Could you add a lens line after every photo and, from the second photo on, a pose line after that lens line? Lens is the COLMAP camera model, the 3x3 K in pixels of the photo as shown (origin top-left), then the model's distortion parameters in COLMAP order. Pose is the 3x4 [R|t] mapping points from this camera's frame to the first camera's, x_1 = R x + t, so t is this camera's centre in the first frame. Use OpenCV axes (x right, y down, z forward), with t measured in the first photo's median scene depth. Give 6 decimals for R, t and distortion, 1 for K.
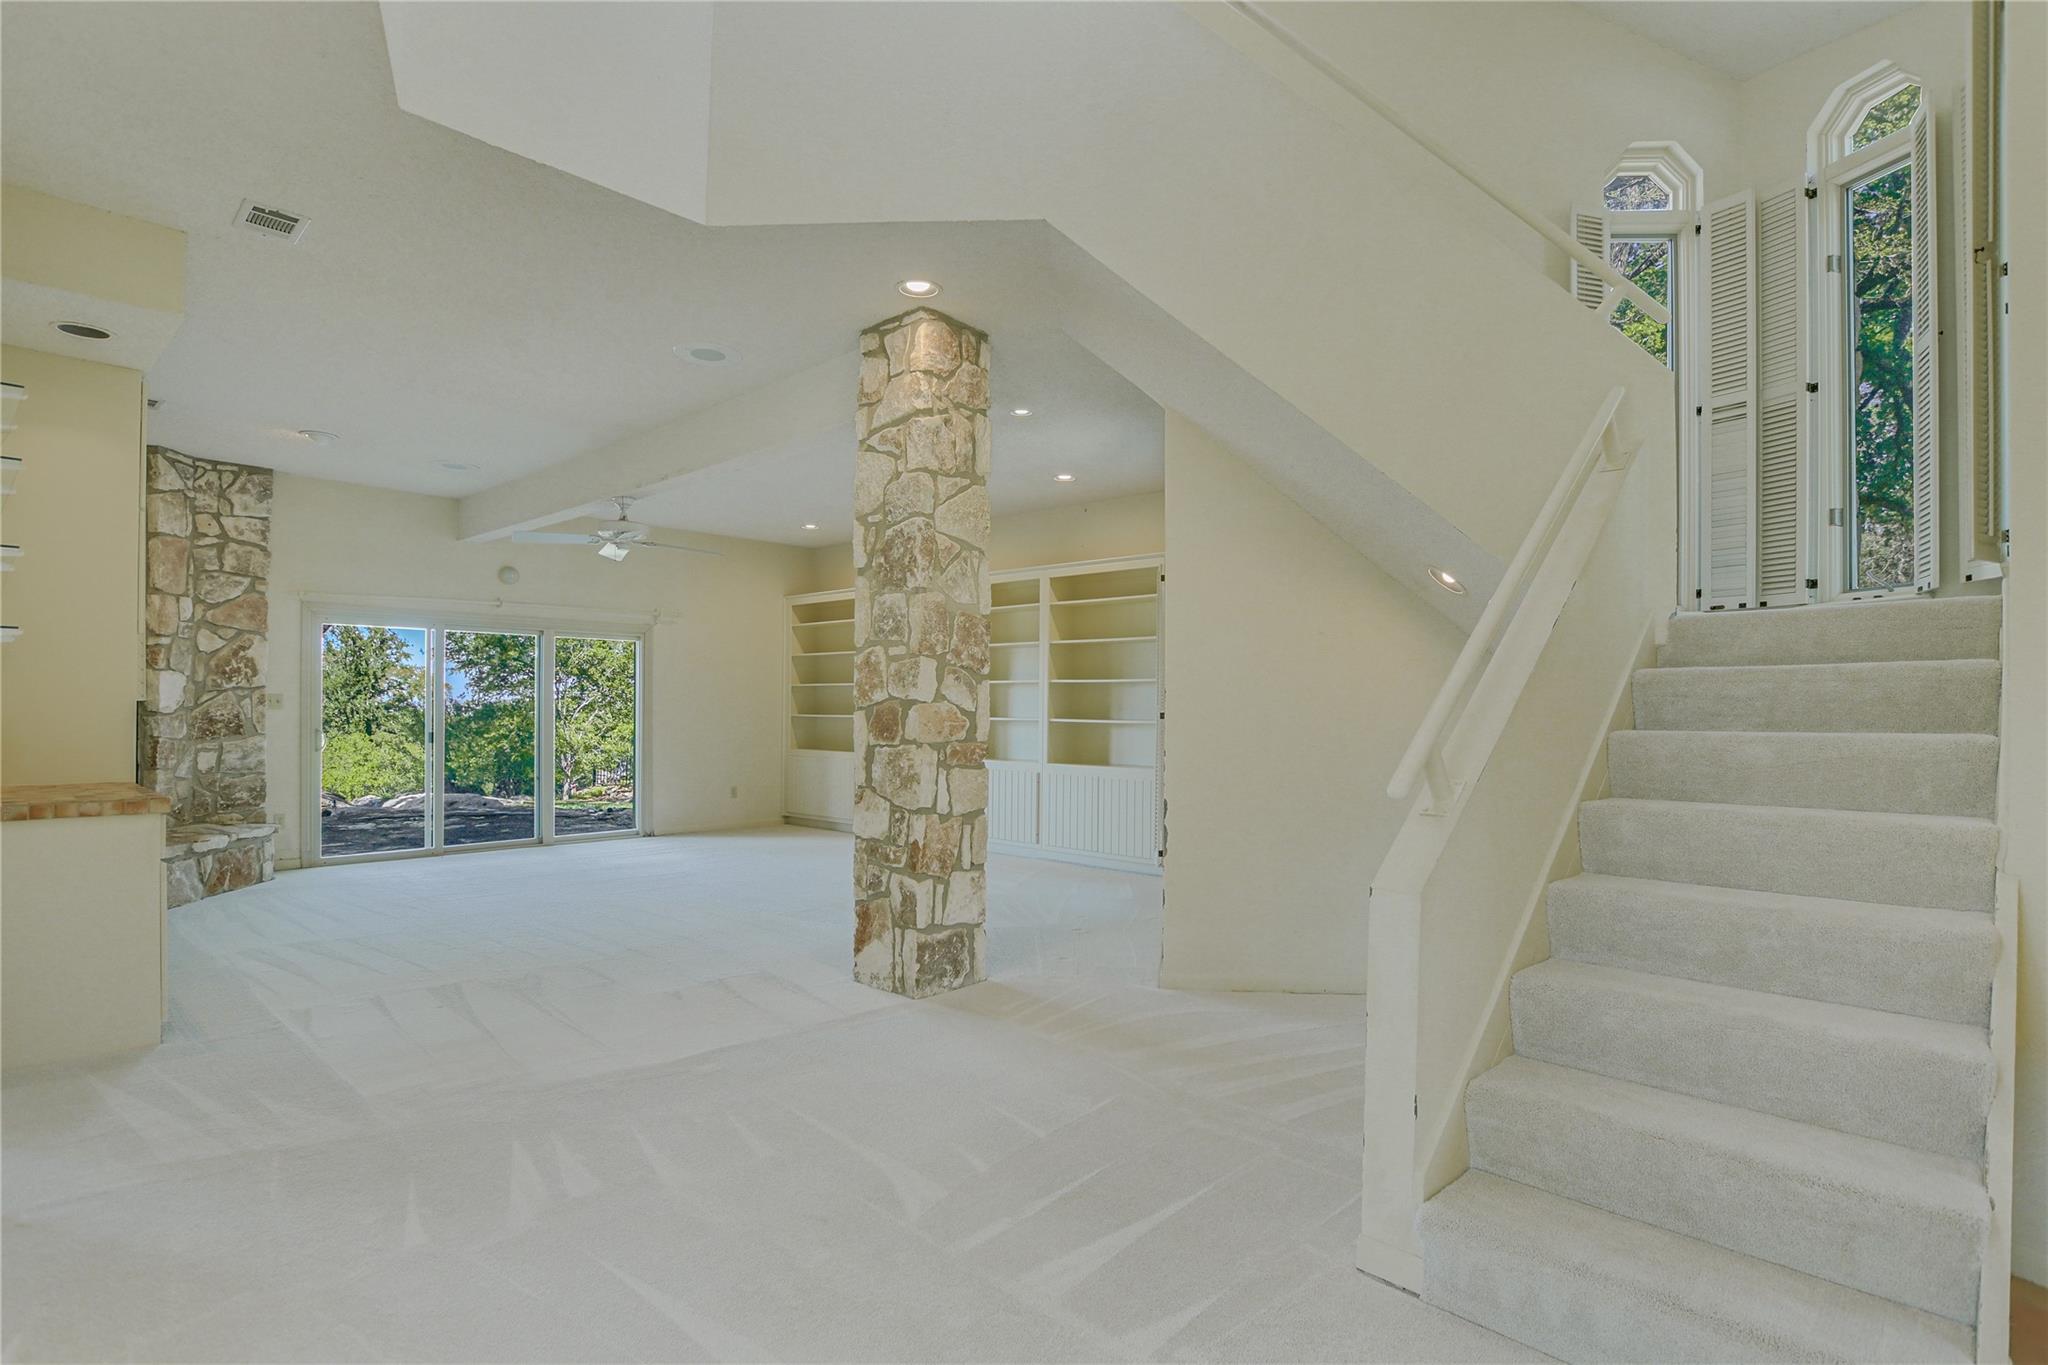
lens RADIAL K [[991.8, 0, 1026.7], [0, 991.8, 689.3], [0, 0, 1]] dist [-0.028847, 0.002857]
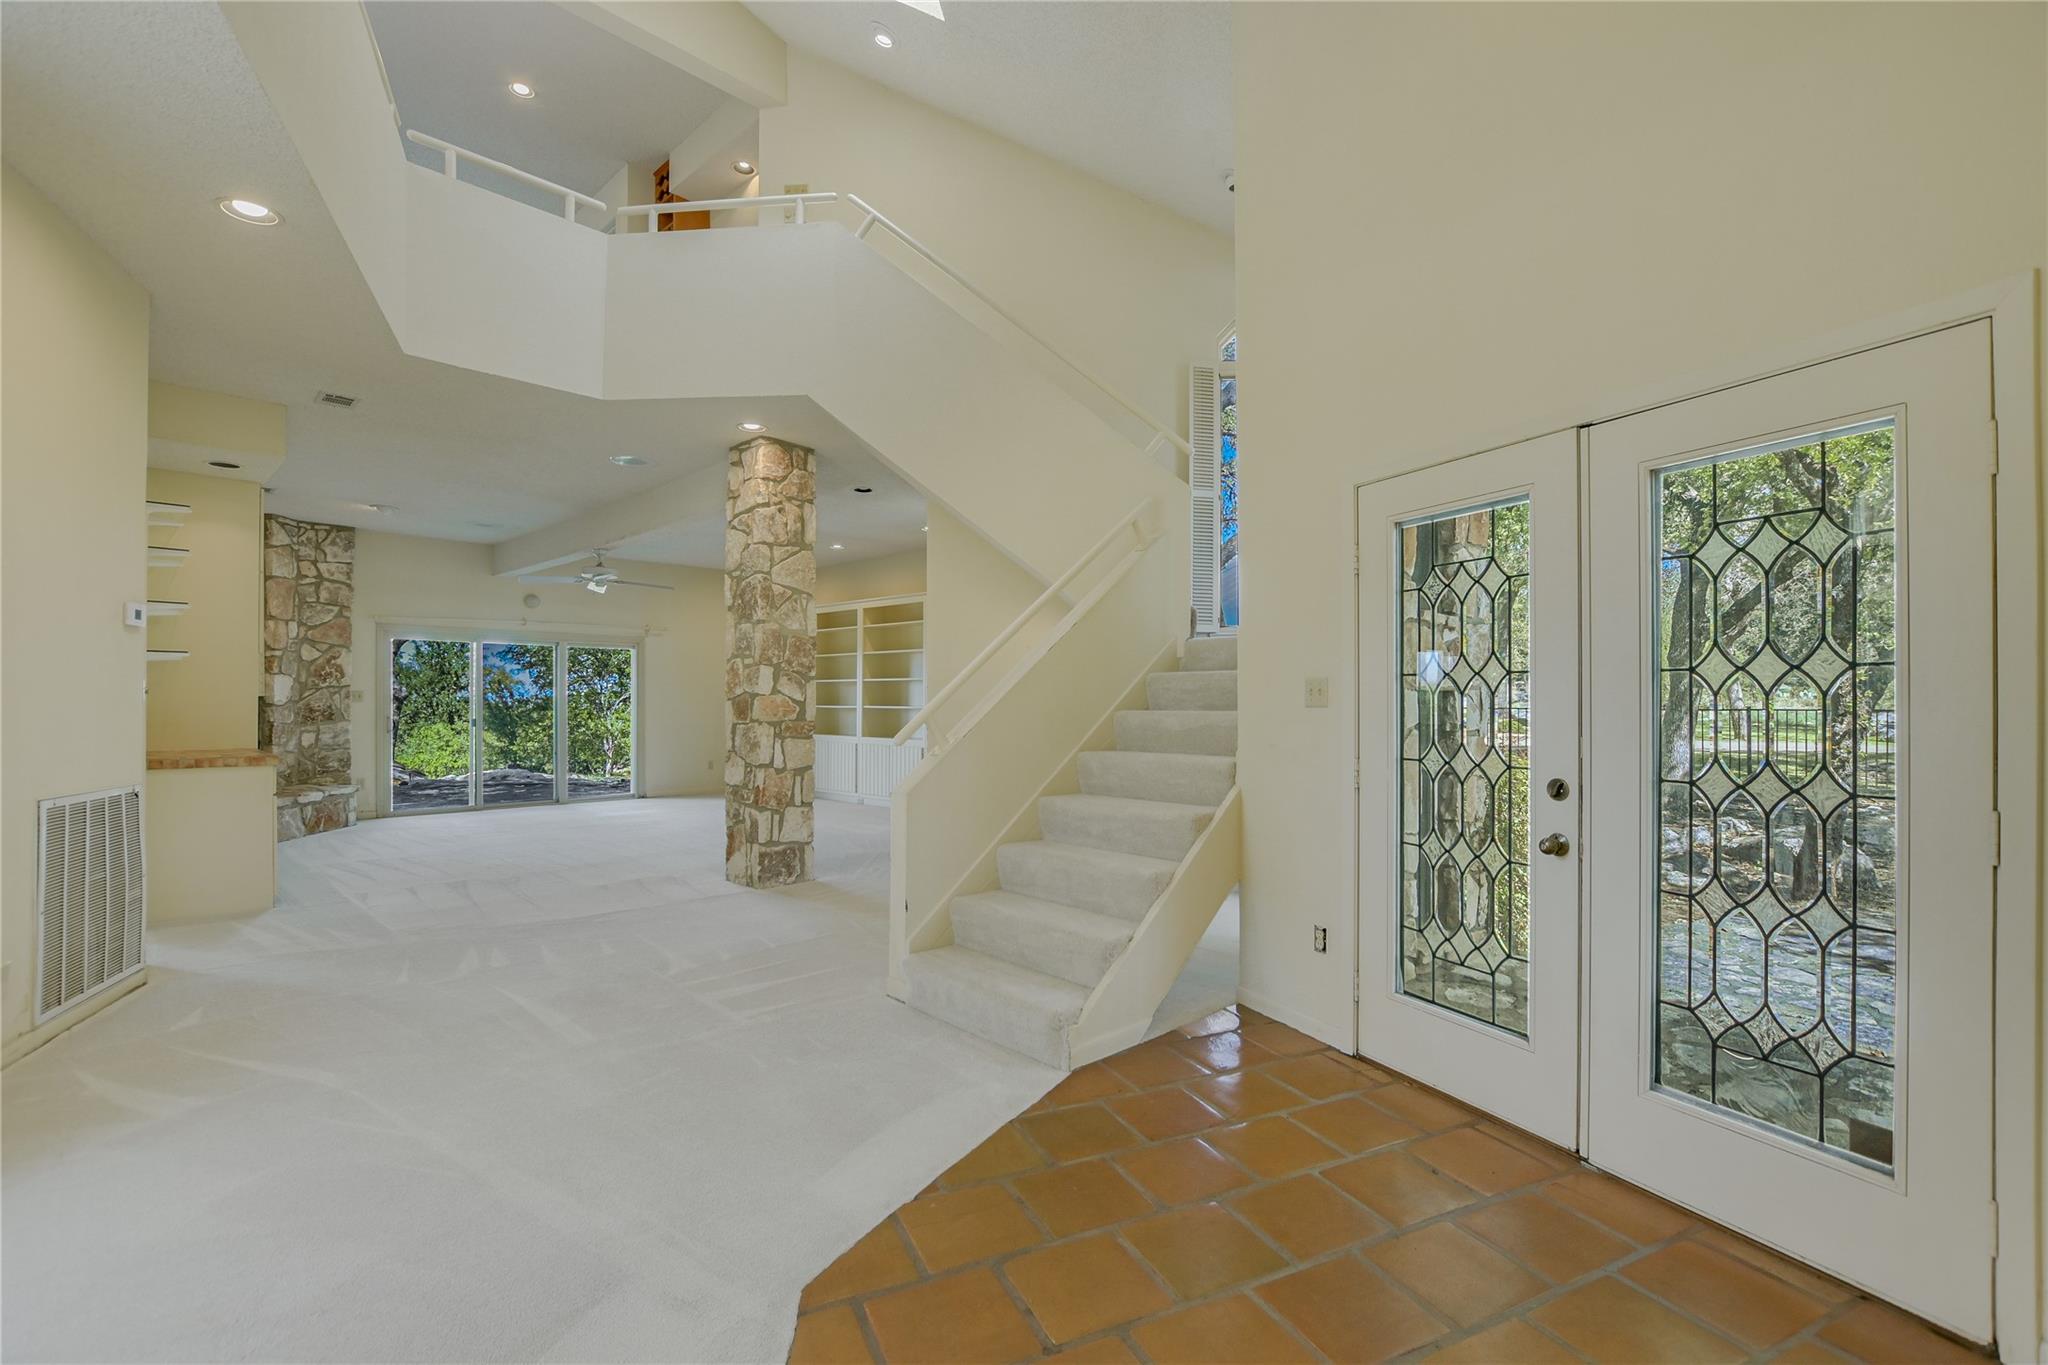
lens RADIAL K [[892.4, 0, 1020.4], [0, 892.4, 681.0], [0, 0, 1]] dist [-0.022970, 0.002952]
pose [[0.999624, -0.004736, -0.027019, 0.292867], [0.004680, 0.999987, -0.002159, -0.003255], [0.027029, 0.002032, 0.999633, -0.321462]]
